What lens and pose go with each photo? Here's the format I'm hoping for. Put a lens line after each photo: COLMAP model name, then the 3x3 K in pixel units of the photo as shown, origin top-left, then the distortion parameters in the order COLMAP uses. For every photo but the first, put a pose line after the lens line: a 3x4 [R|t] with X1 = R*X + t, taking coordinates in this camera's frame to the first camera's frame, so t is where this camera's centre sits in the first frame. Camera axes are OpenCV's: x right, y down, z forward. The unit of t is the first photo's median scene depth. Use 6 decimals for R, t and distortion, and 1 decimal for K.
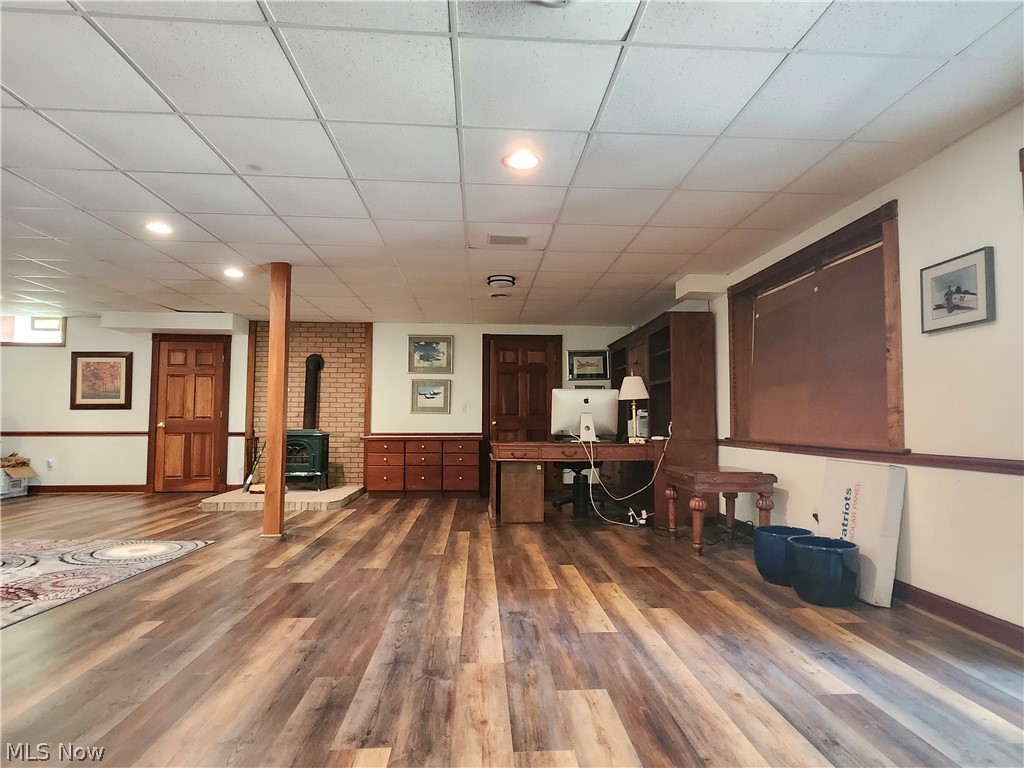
lens RADIAL K [[561.1, 0, 511.8], [0, 561.1, 387.3], [0, 0, 1]] dist [0.001044, 0.000605]
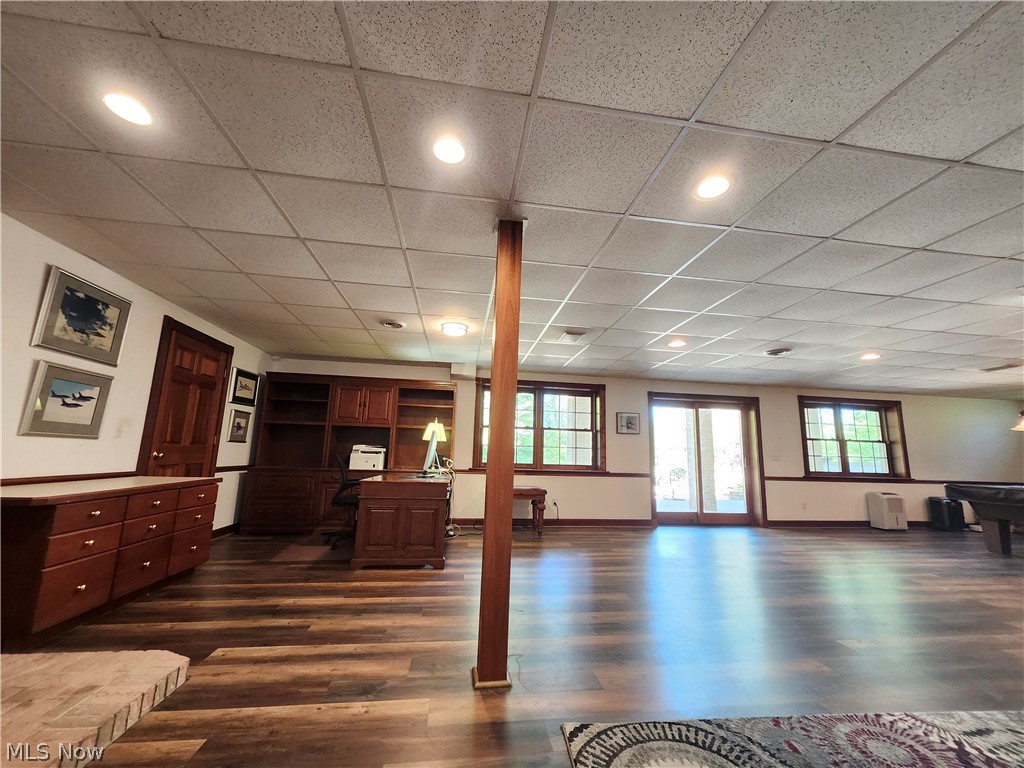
lens RADIAL K [[403.1, 0, 515.5], [0, 403.1, 386.4], [0, 0, 1]] dist [-0.000618, 0.000139]
pose [[-0.079653, 0.163253, 0.983364, -0.712930], [-0.087498, 0.981545, -0.170038, 0.038550], [-0.992975, -0.099587, -0.063899, 0.846767]]
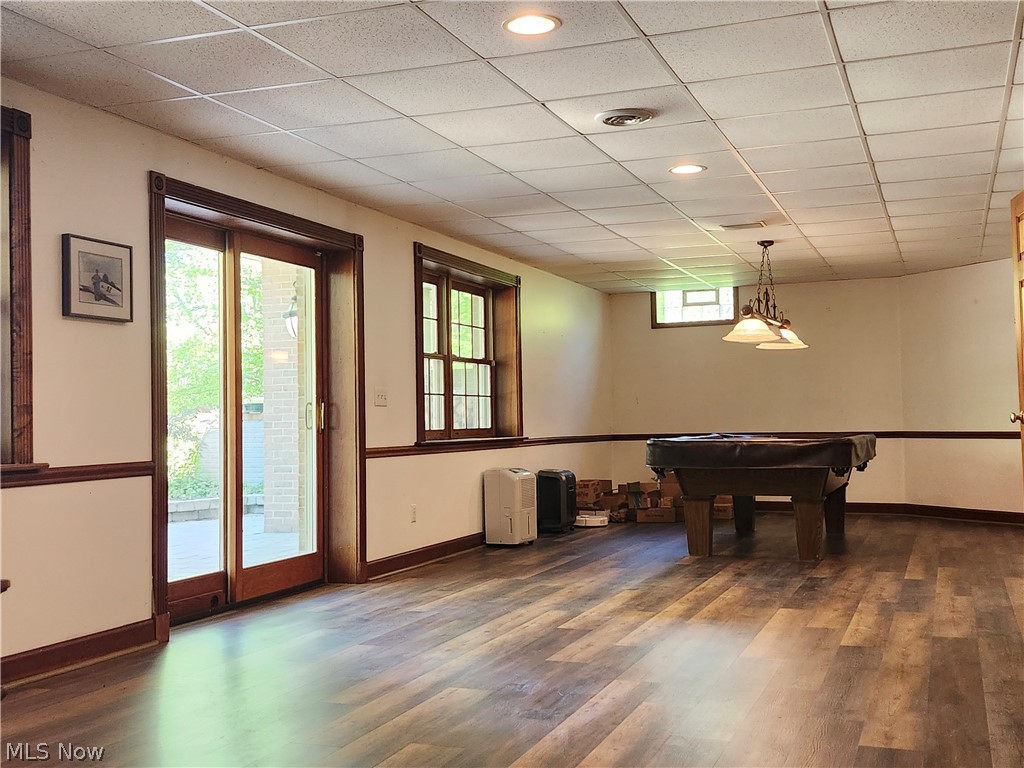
lens RADIAL K [[1131.1, 0, 512.0], [0, 1131.1, 384.0], [0, 0, 1]] dist [0.006592, 0.005547]
pose [[-0.911948, 0.024673, 0.409562, -0.244294], [-0.011713, 0.996218, -0.086095, 0.065287], [-0.410138, -0.083311, -0.908211, 1.080099]]
